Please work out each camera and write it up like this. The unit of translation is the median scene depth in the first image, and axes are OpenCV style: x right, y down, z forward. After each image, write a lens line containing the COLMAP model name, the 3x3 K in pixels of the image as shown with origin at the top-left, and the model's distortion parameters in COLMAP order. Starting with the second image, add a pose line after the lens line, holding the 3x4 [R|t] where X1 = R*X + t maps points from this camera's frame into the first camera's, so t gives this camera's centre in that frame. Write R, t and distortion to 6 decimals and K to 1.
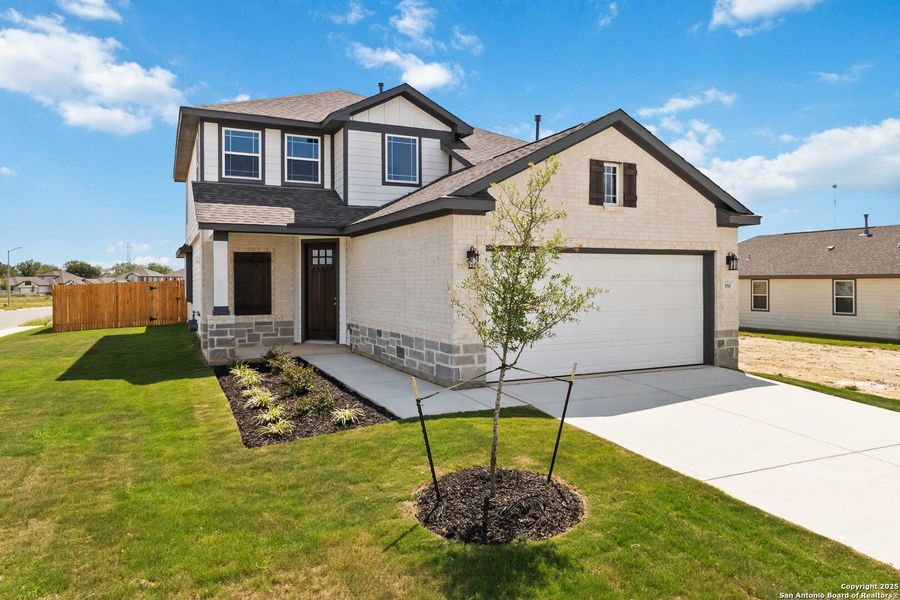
lens RADIAL K [[444.8, 0, 449.5], [0, 444.8, 279.5], [0, 0, 1]] dist [0.001834, 0.000498]
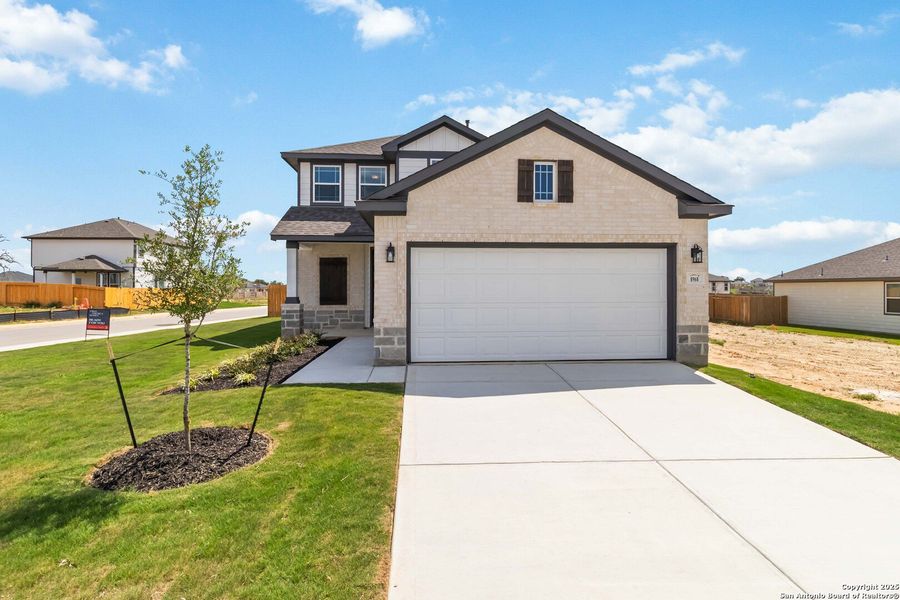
lens RADIAL K [[363.6, 0, 450.0], [0, 363.6, 281.0], [0, 0, 1]] dist [-0.000158, -0.000082]
pose [[0.962243, -0.000729, -0.272191, 0.354422], [0.000108, 0.999997, -0.002296, 0.020796], [0.272192, 0.002180, 0.962240, 0.105304]]
